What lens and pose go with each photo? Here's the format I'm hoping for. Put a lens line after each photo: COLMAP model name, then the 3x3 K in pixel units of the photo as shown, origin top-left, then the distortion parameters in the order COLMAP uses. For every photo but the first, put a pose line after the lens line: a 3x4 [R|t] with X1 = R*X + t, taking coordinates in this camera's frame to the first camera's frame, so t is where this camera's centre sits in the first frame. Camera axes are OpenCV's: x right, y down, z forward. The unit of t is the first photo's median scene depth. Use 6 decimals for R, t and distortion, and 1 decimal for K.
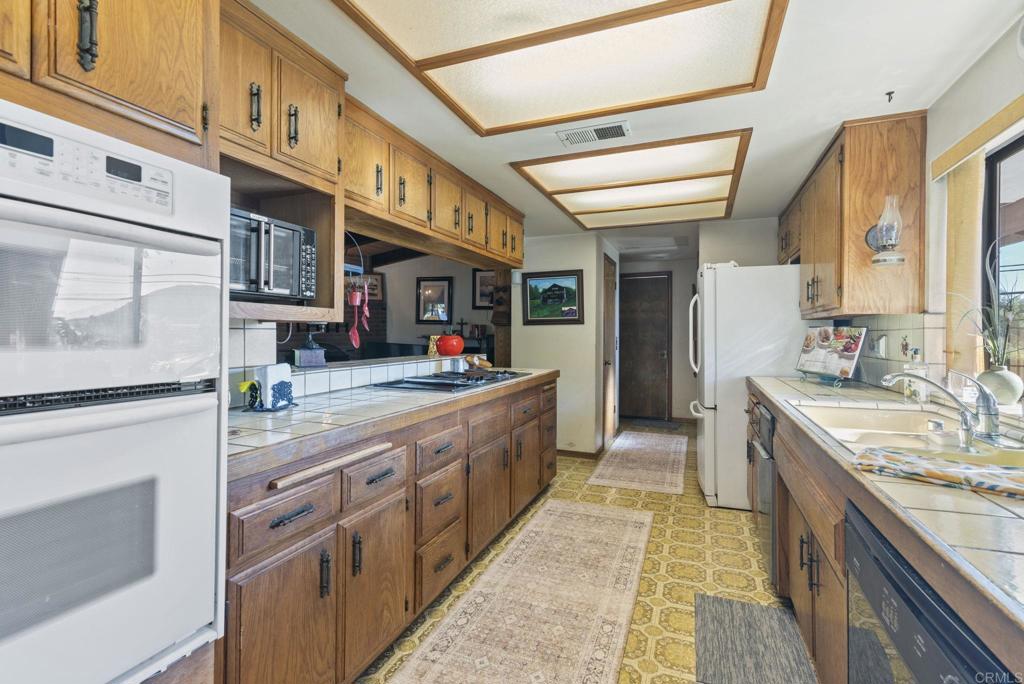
lens RADIAL K [[467.1, 0, 520.3], [0, 467.1, 335.7], [0, 0, 1]] dist [0.014437, -0.000255]
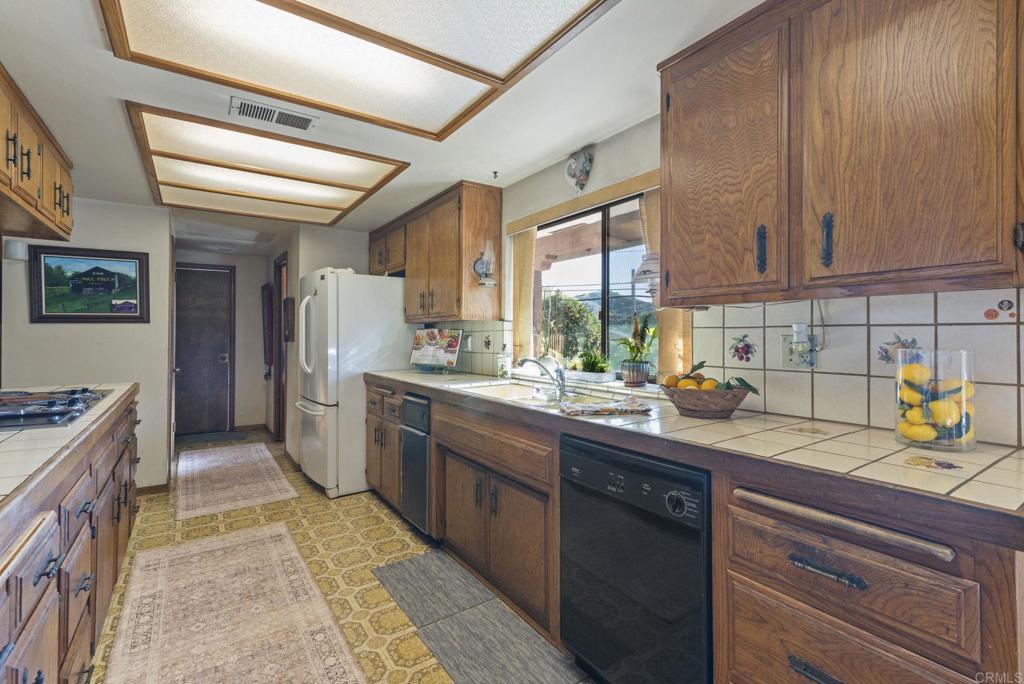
lens RADIAL K [[463.8, 0, 513.7], [0, 463.8, 338.9], [0, 0, 1]] dist [0.015011, -0.000115]
pose [[0.567588, -0.010588, 0.823245, -0.249834], [0.006944, 0.999943, 0.008074, -0.000482], [-0.823284, 0.001134, 0.567629, 0.077761]]
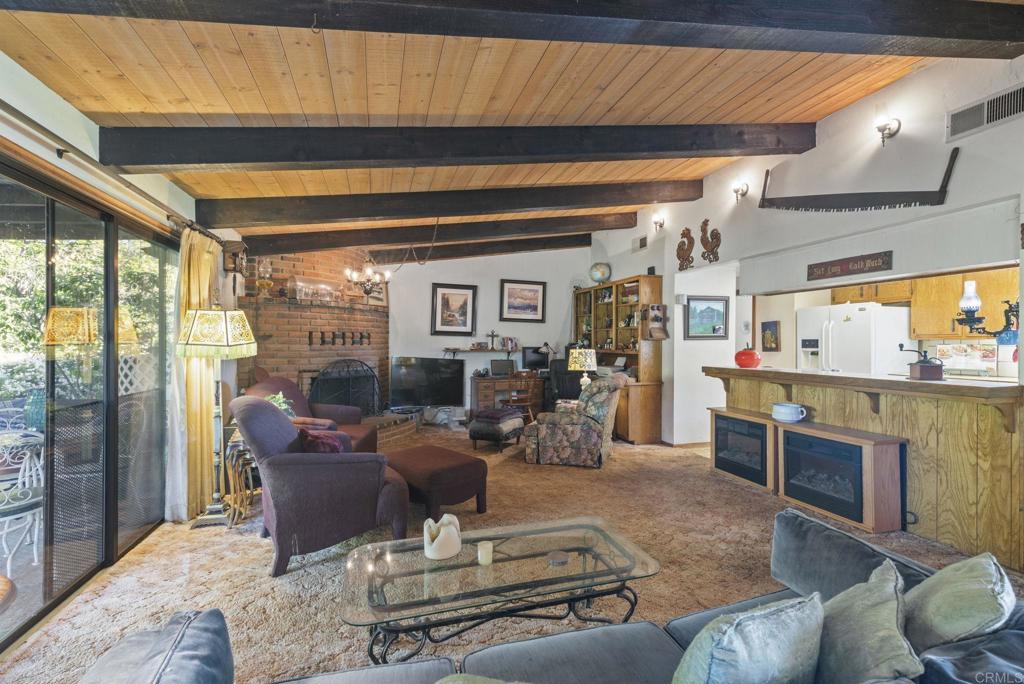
lens RADIAL K [[459.3, 0, 513.7], [0, 459.3, 341.4], [0, 0, 1]] dist [0.016090, -0.000074]
pose [[0.791210, -0.000201, 0.611544, -1.640846], [0.002659, 0.999992, -0.003112, -0.027152], [-0.611538, 0.004088, 0.791204, 0.559467]]
